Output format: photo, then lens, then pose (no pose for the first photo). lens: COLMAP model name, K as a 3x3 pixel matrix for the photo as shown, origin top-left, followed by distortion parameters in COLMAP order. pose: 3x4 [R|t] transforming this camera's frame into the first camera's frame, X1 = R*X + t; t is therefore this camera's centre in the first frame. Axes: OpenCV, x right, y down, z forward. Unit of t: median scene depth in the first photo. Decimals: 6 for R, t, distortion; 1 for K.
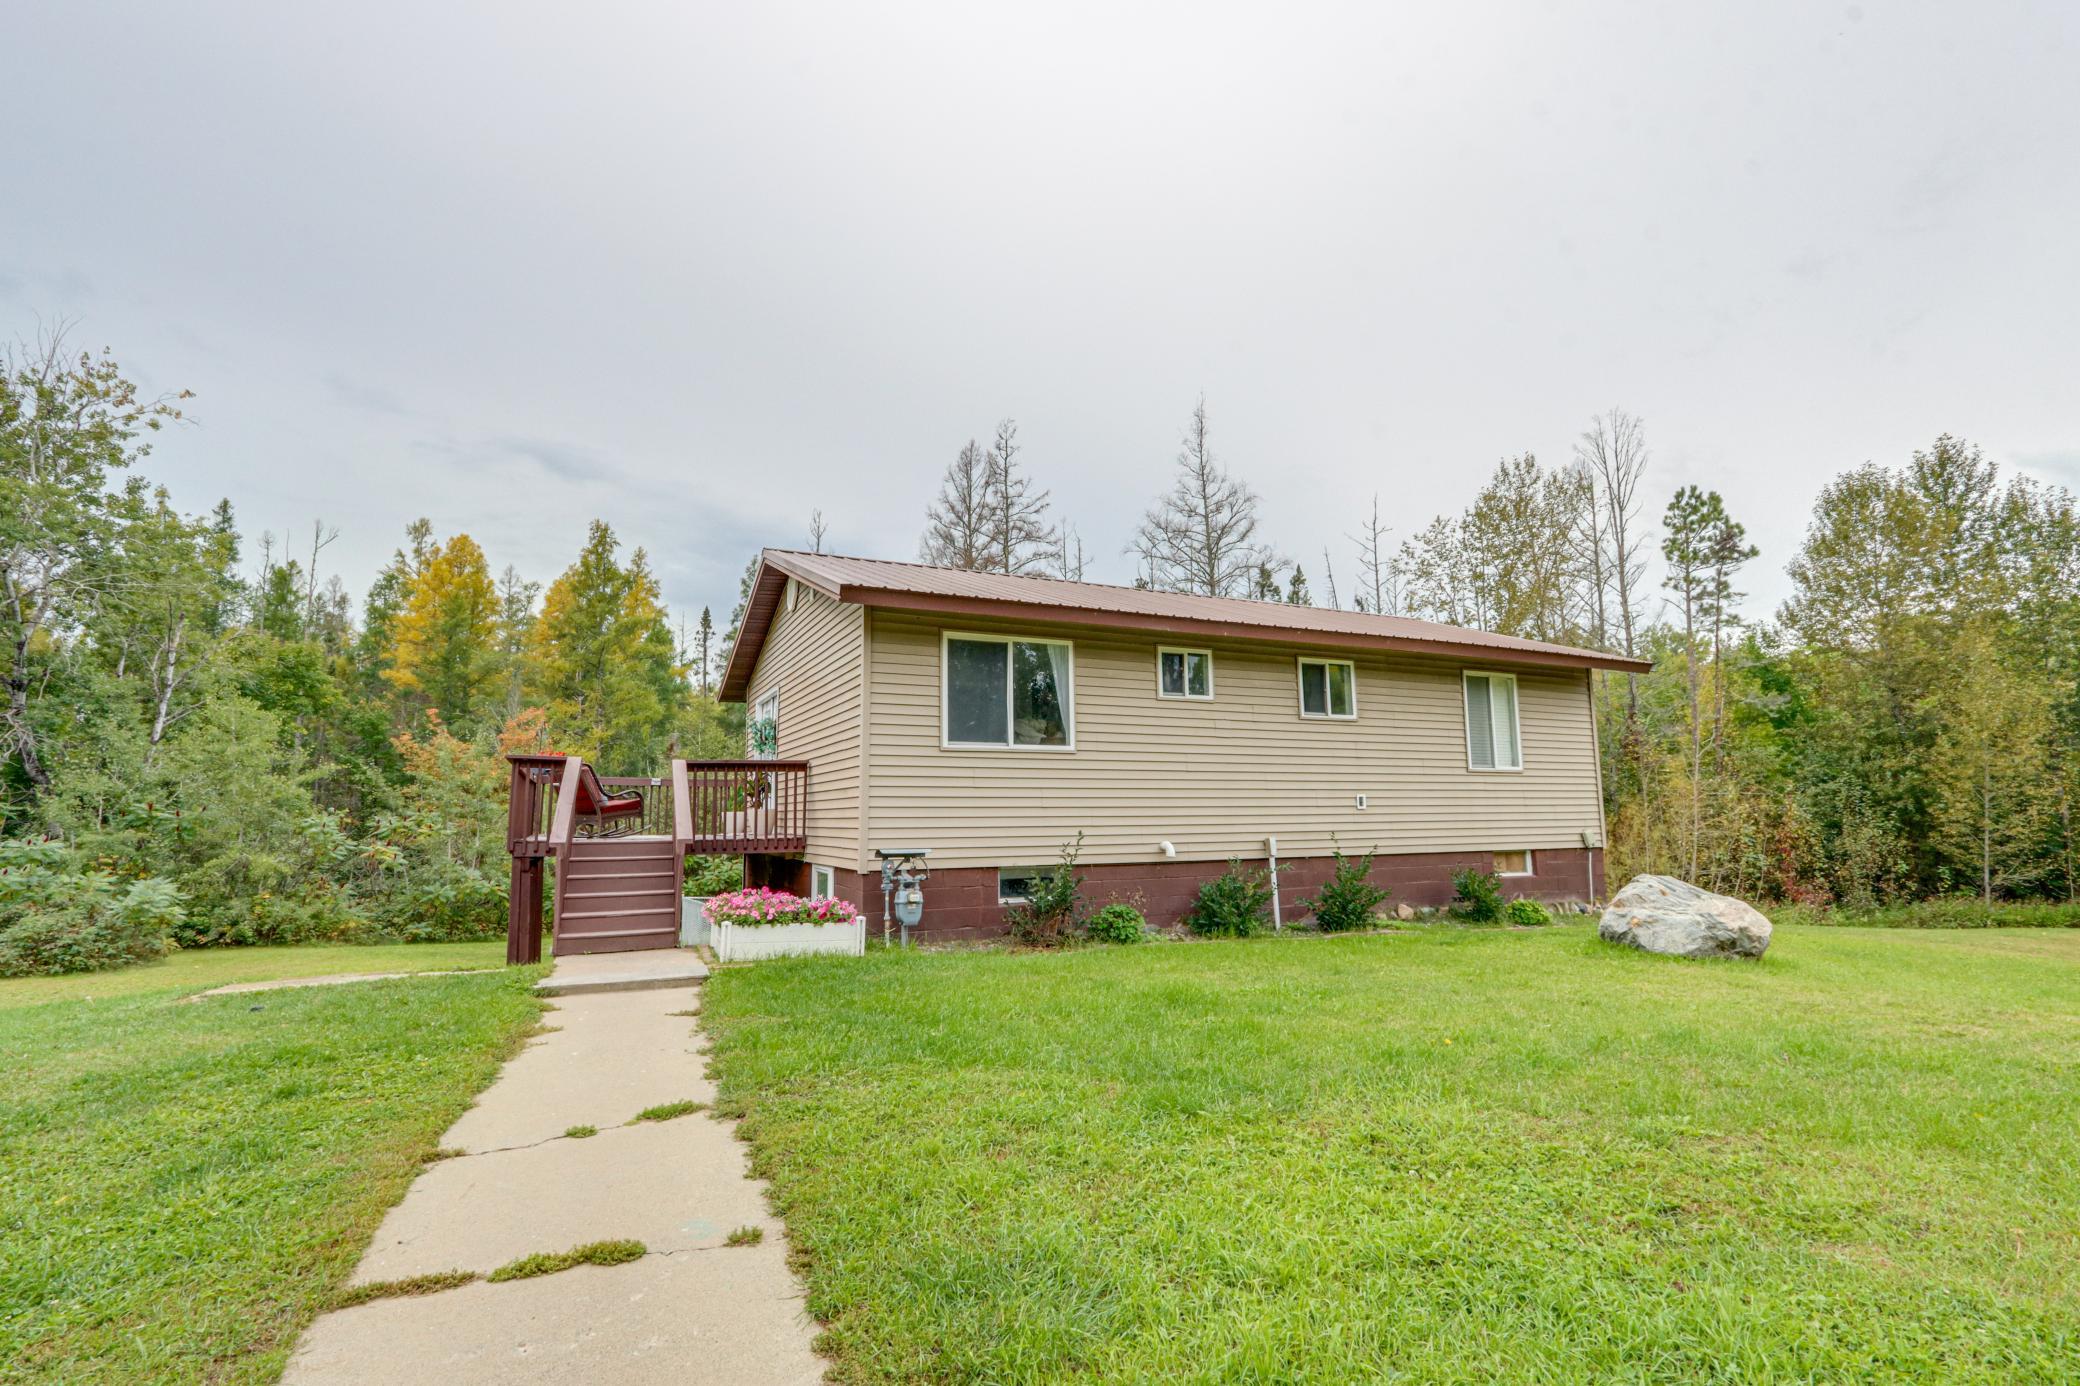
lens RADIAL K [[964.7, 0, 1040.0], [0, 964.7, 693.0], [0, 0, 1]] dist [-0.001425, 0.000343]
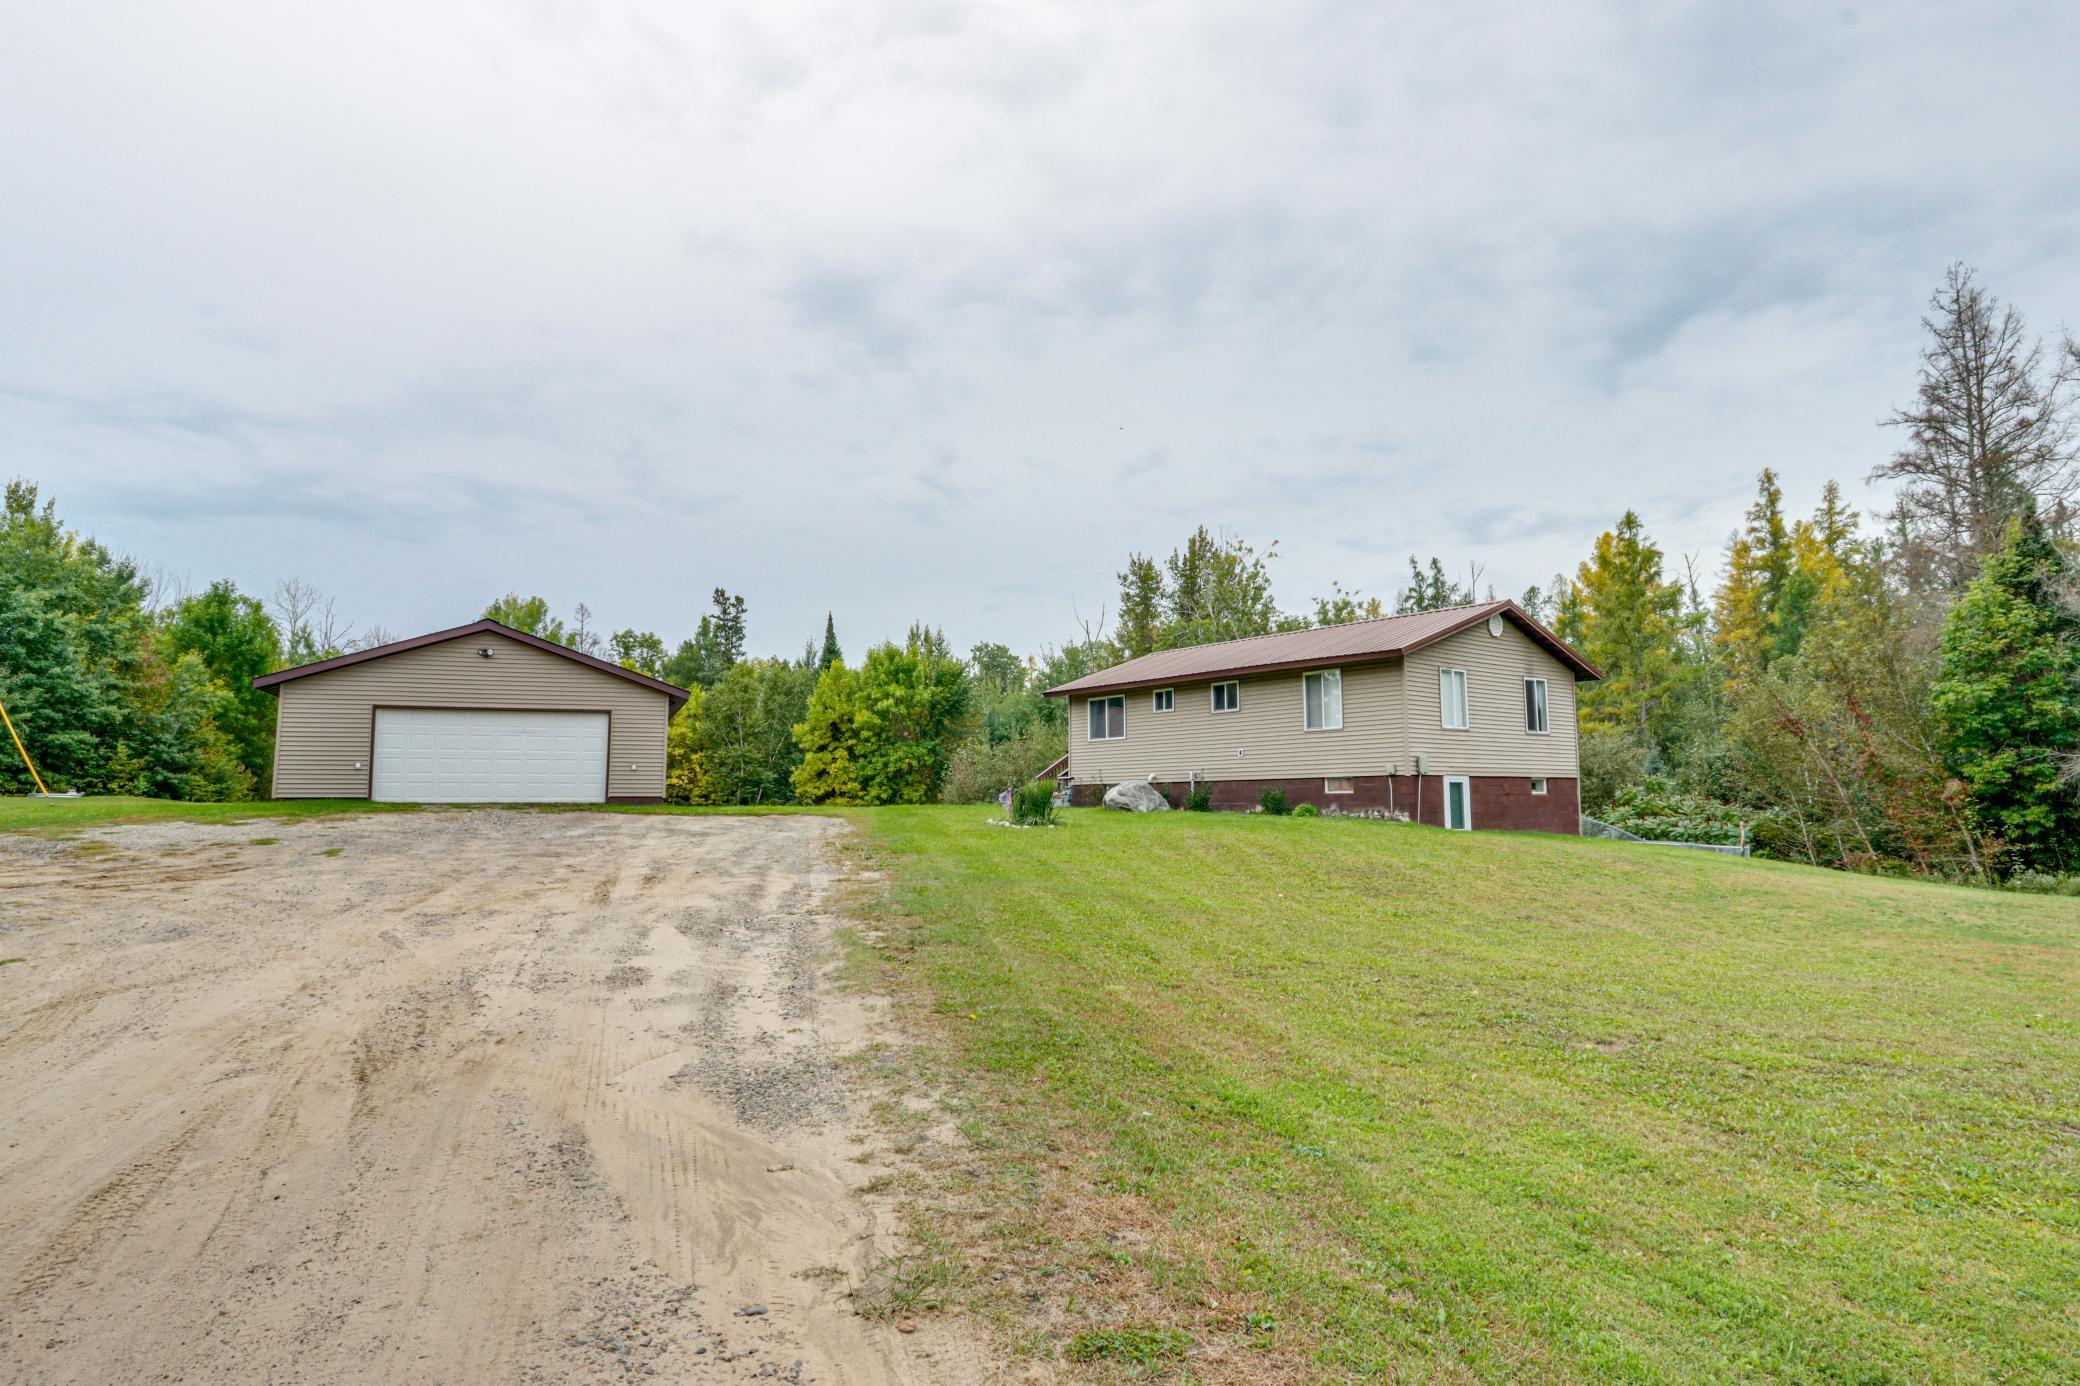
lens RADIAL K [[1183.6, 0, 1040.0], [0, 1183.6, 693.0], [0, 0, 1]] dist [0.001988, 0.002447]
pose [[0.241281, -0.090124, -0.966261, 0.793867], [0.123858, 0.990396, -0.061447, 0.028170], [0.962519, -0.104853, 0.250127, 0.008407]]
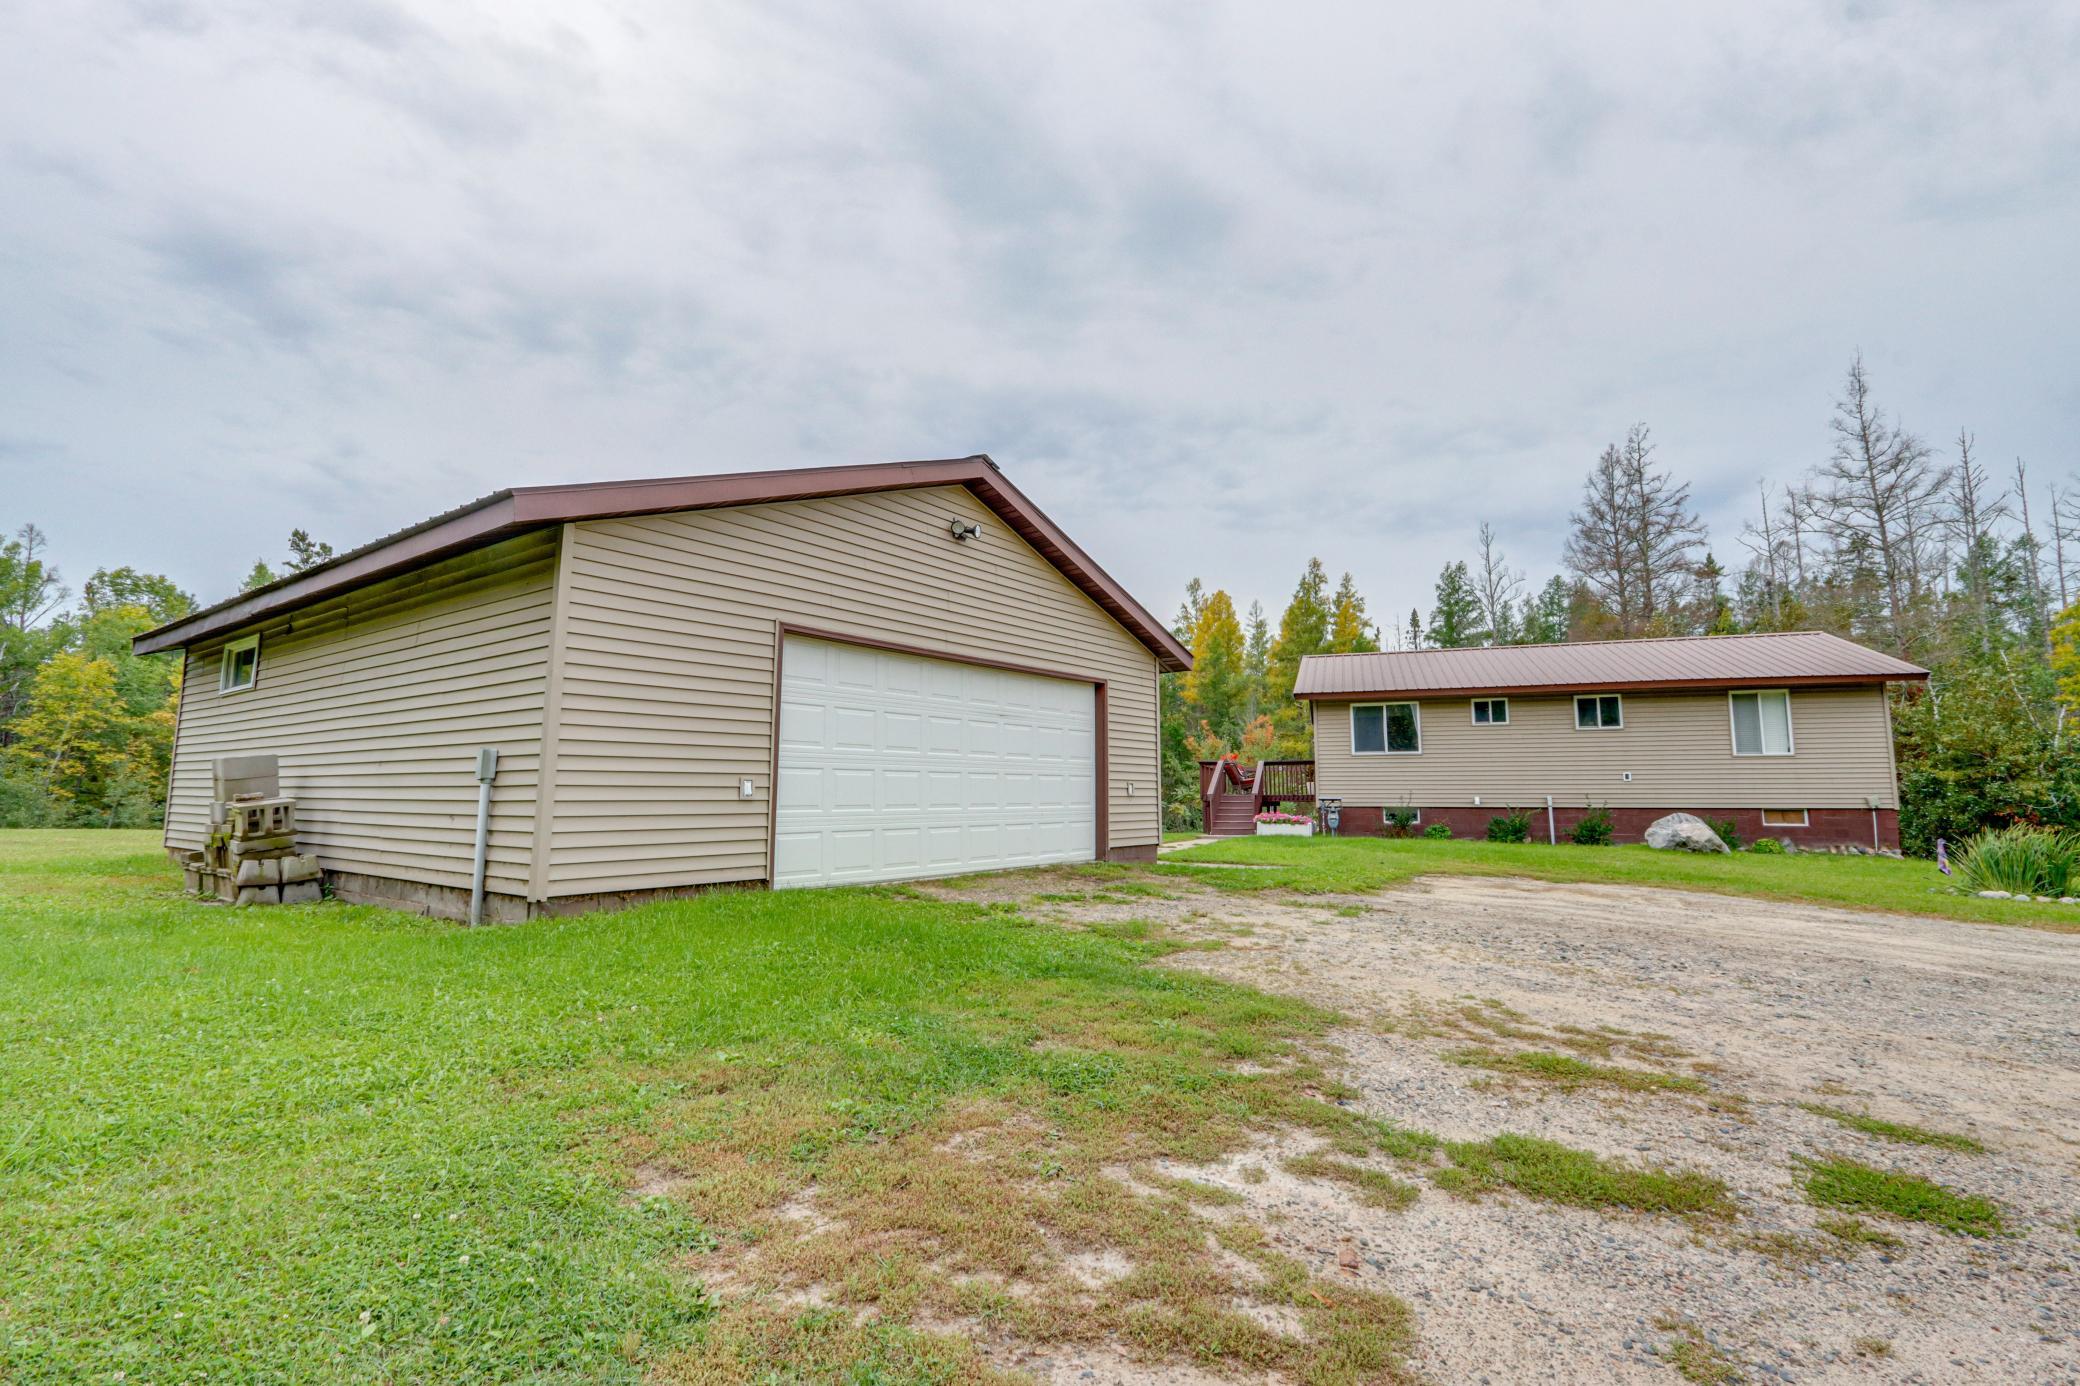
lens RADIAL K [[938.1, 0, 1040.0], [0, 938.1, 693.0], [0, 0, 1]] dist [0.017338, -0.017331]
pose [[0.723166, -0.067947, -0.687324, 0.231494], [0.081484, 0.996593, -0.012787, -0.031058], [0.685851, -0.046759, 0.726239, -0.288974]]
